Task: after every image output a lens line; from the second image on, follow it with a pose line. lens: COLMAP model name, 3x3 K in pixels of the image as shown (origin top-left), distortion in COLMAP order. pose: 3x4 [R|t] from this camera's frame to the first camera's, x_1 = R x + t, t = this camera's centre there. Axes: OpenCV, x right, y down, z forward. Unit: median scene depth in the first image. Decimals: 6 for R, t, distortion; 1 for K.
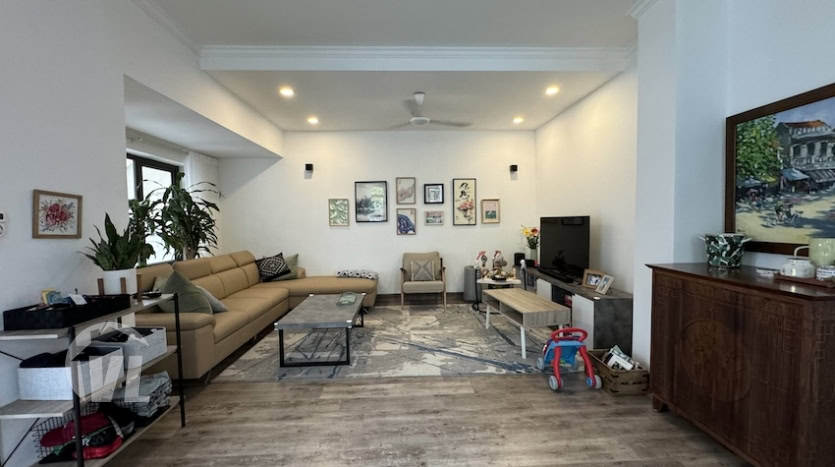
lens RADIAL K [[331.4, 0, 418.6], [0, 331.4, 234.9], [0, 0, 1]] dist [-0.000225, -0.000001]
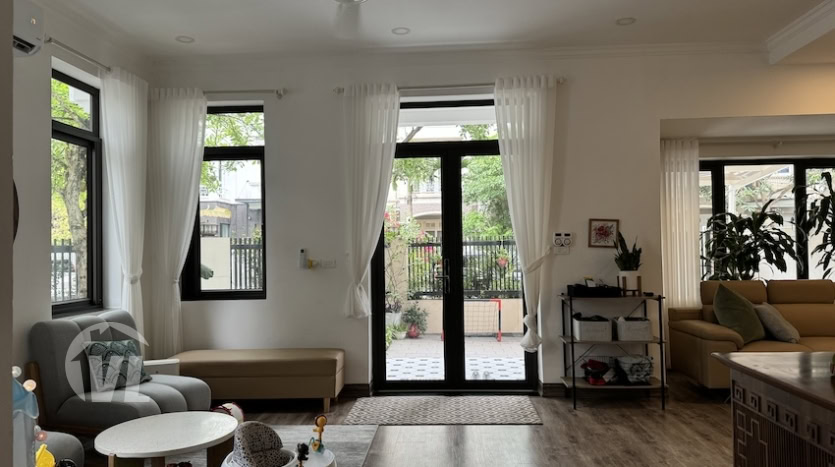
lens RADIAL K [[562.4, 0, 417.8], [0, 562.4, 234.3], [0, 0, 1]] dist [0.008391, -0.001557]
pose [[-0.103546, -0.009805, -0.994576, 1.610679], [-0.025383, 0.999652, -0.007212, -0.011226], [0.994301, 0.024499, -0.103759, 0.374308]]
